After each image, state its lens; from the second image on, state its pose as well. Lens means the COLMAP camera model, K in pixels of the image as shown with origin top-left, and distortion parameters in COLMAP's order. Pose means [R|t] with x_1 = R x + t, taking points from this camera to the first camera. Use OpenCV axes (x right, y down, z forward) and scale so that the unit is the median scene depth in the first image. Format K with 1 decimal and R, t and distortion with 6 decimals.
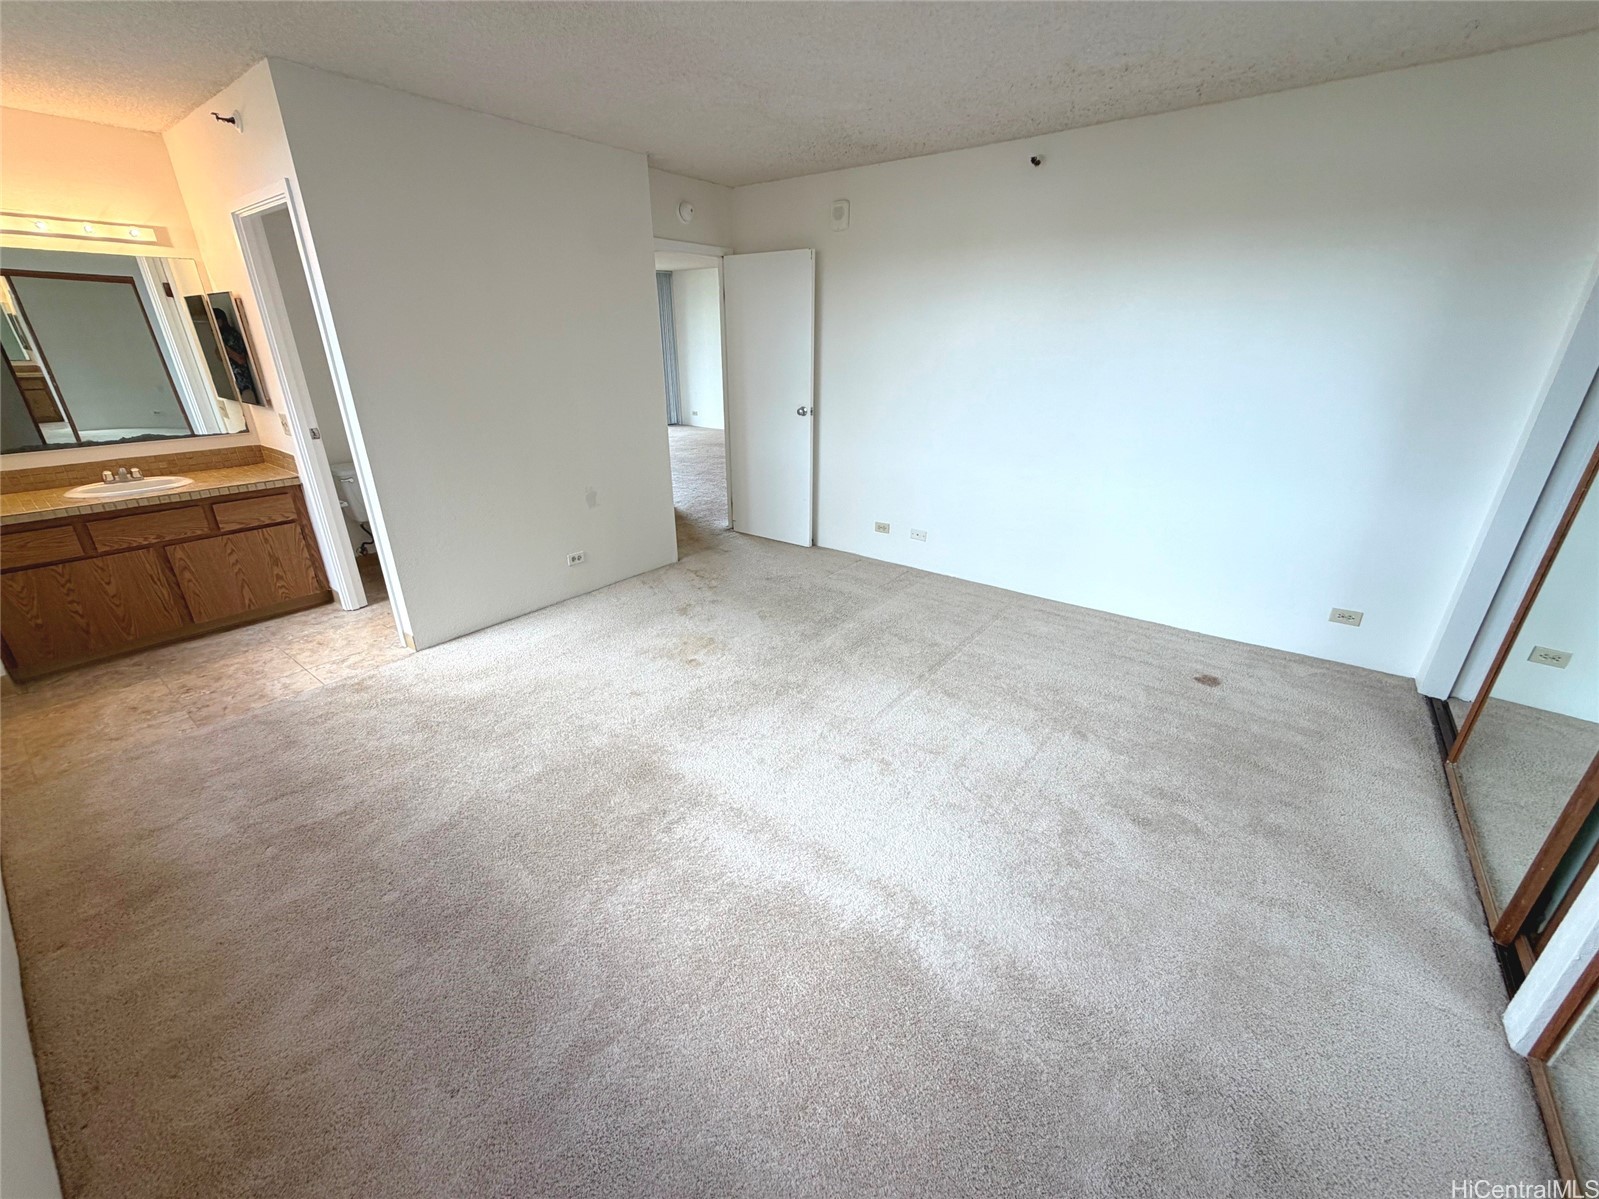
lens RADIAL K [[638.5, 0, 792.0], [0, 638.5, 598.9], [0, 0, 1]] dist [0.001364, 0.000622]
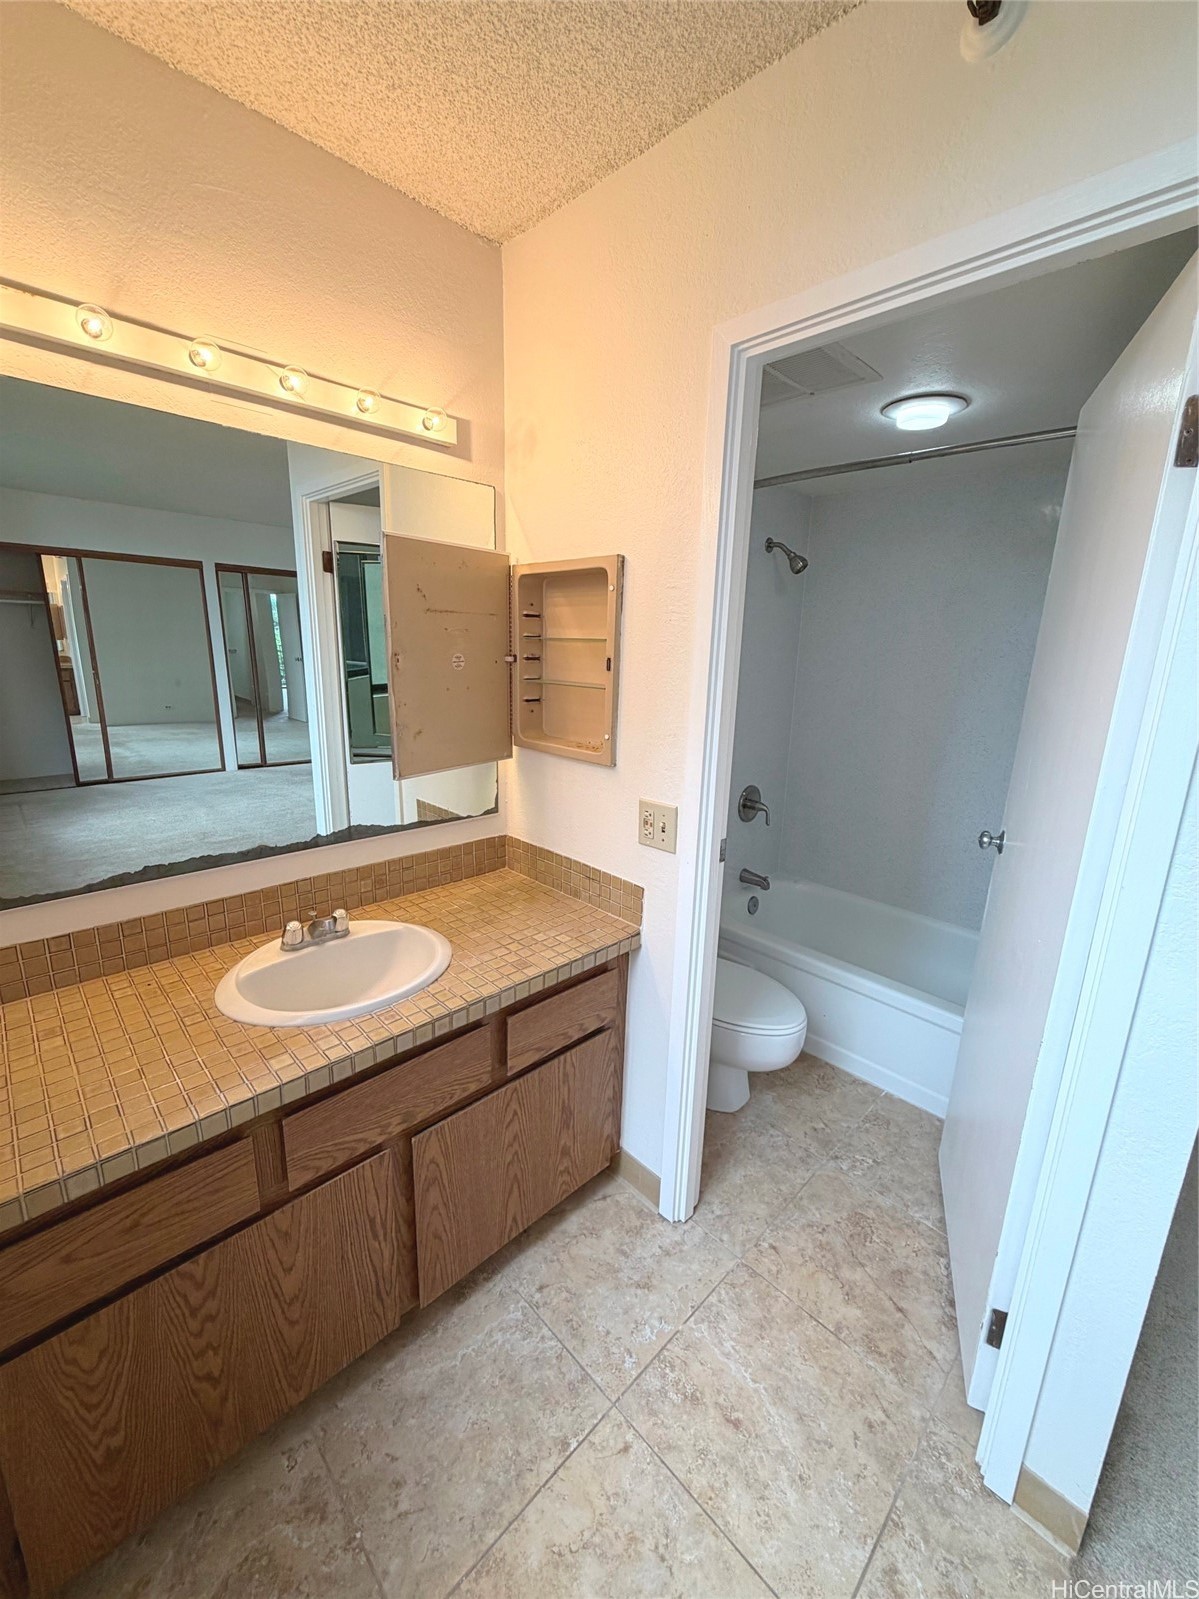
lens RADIAL K [[638.5, 0, 602.3], [0, 638.5, 801.1], [0, 0, 1]] dist [0.001364, 0.000622]
pose [[0.990508, 0.065867, -0.120645, -0.816015], [-0.083480, 0.985562, -0.147307, -0.232734], [0.109200, 0.155980, 0.981705, 0.585829]]
